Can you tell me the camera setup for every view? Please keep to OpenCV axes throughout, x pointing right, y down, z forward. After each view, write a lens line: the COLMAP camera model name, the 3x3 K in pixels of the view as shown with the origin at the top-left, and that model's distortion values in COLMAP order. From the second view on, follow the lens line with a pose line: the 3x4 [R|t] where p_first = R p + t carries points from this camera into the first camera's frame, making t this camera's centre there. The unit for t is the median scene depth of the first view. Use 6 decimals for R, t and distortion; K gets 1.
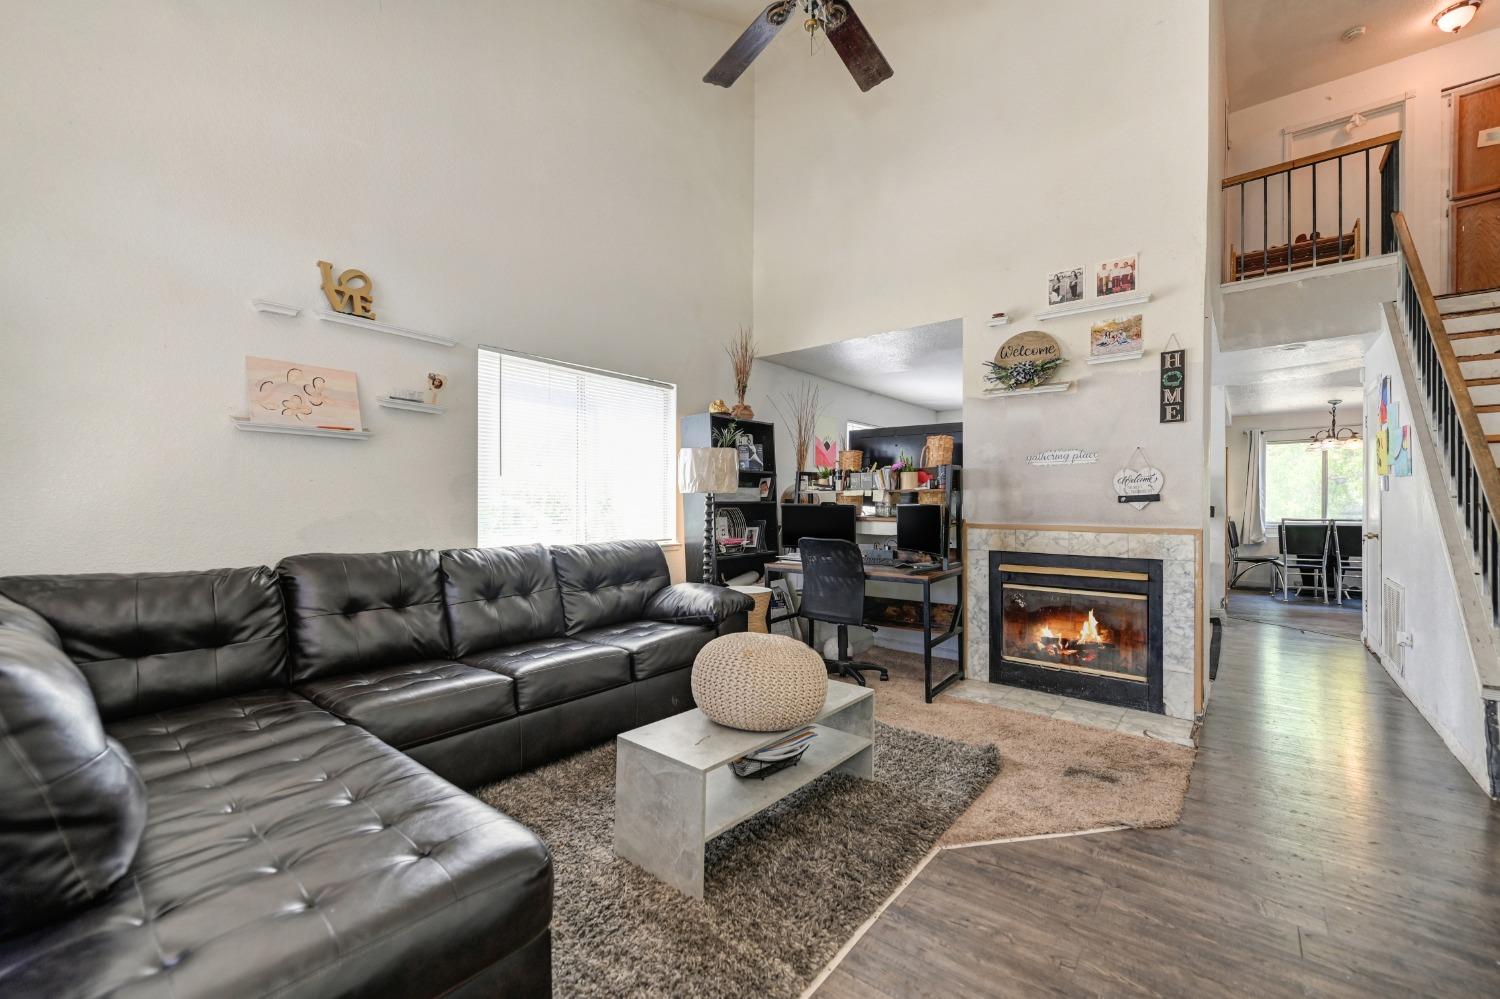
lens RADIAL K [[599.5, 0, 747.4], [0, 599.5, 509.5], [0, 0, 1]] dist [0.003960, -0.000311]
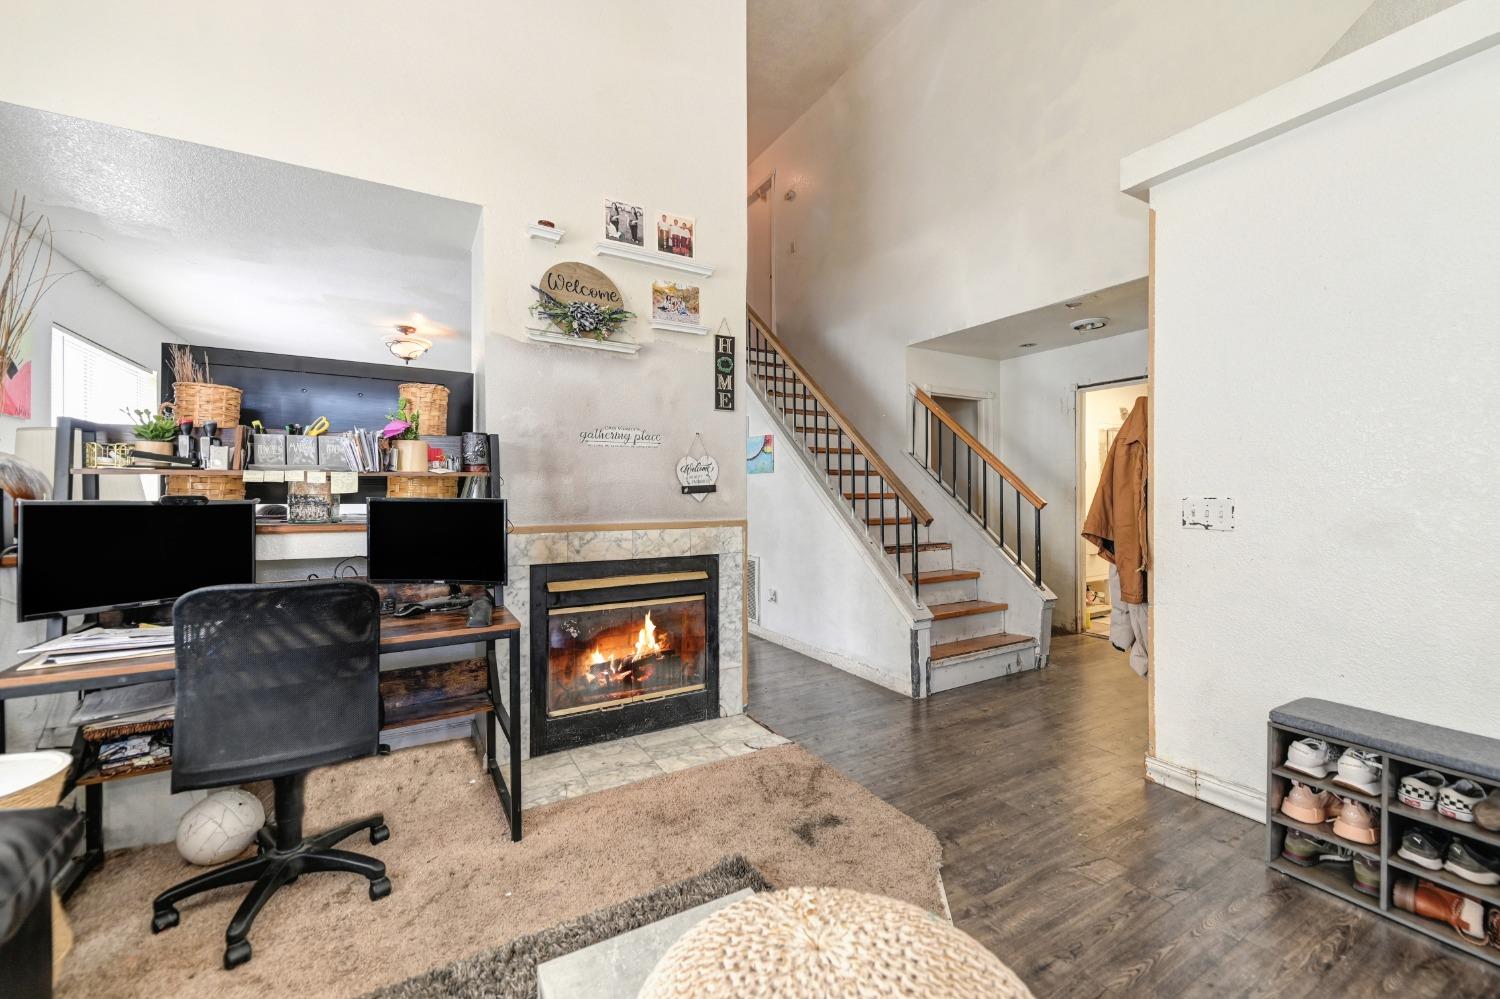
lens RADIAL K [[599.5, 0, 750.8], [0, 599.5, 495.0], [0, 0, 1]] dist [0.003960, -0.000311]
pose [[0.345233, -0.005726, 0.938500, -0.172906], [0.014659, 0.999892, 0.000708, -0.009182], [-0.938403, 0.013513, 0.345280, 0.613555]]
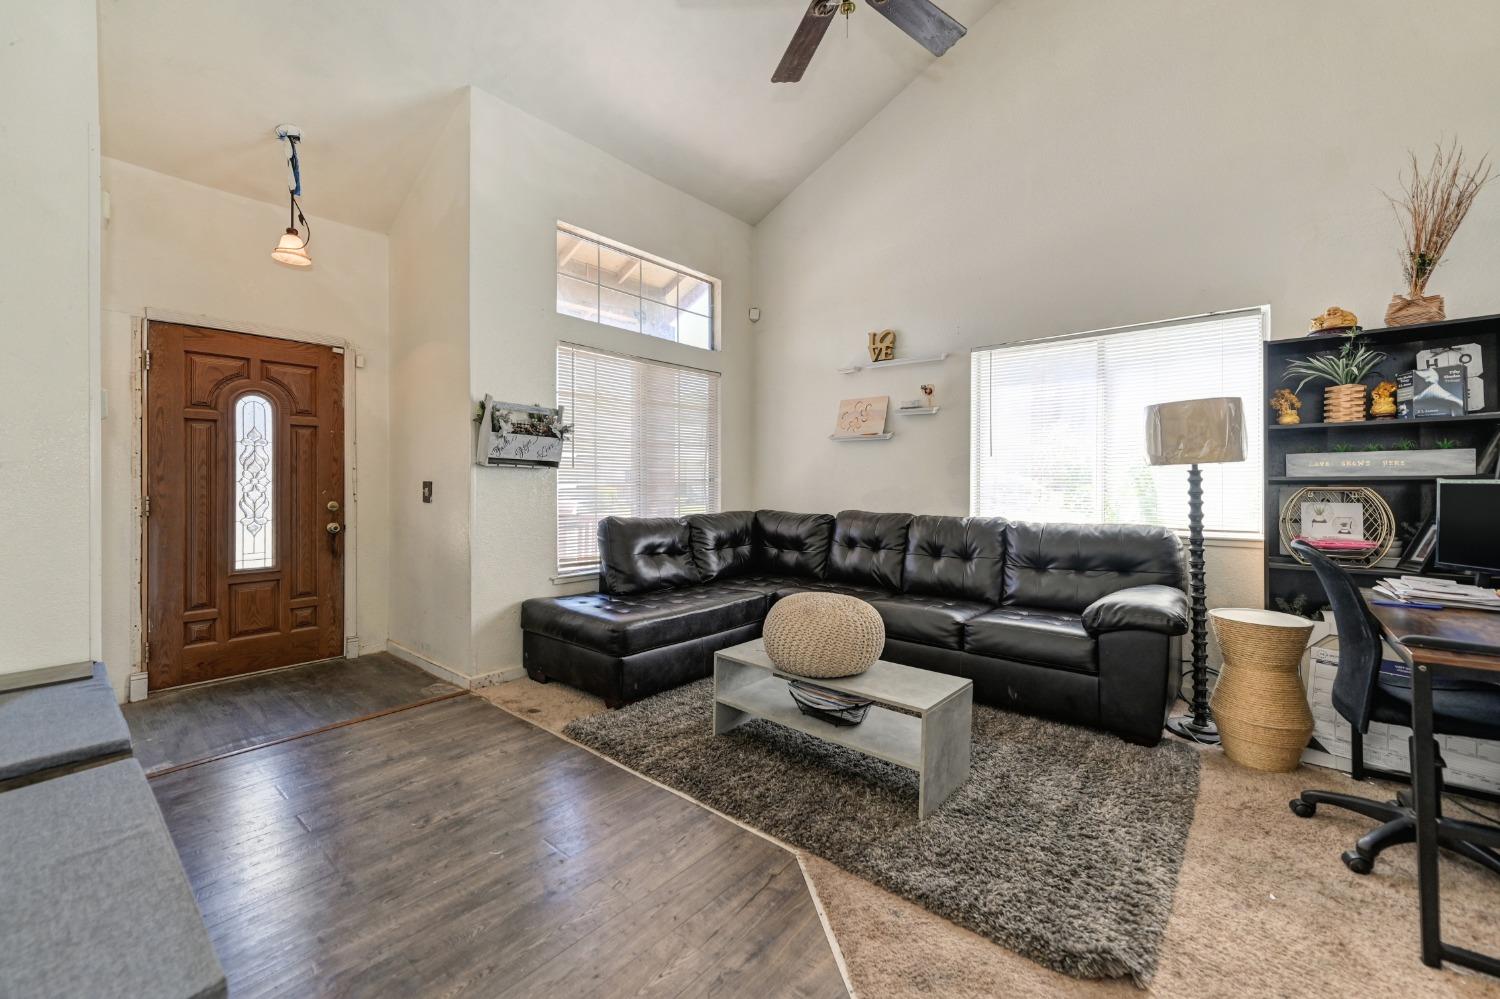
lens RADIAL K [[599.5, 0, 756.8], [0, 599.5, 474.9], [0, 0, 1]] dist [0.003960, -0.000311]
pose [[-0.002841, -0.011467, -0.999930, 0.758516], [-0.010540, 0.999879, -0.011436, -0.002385], [0.999940, 0.010507, -0.002961, 0.569519]]
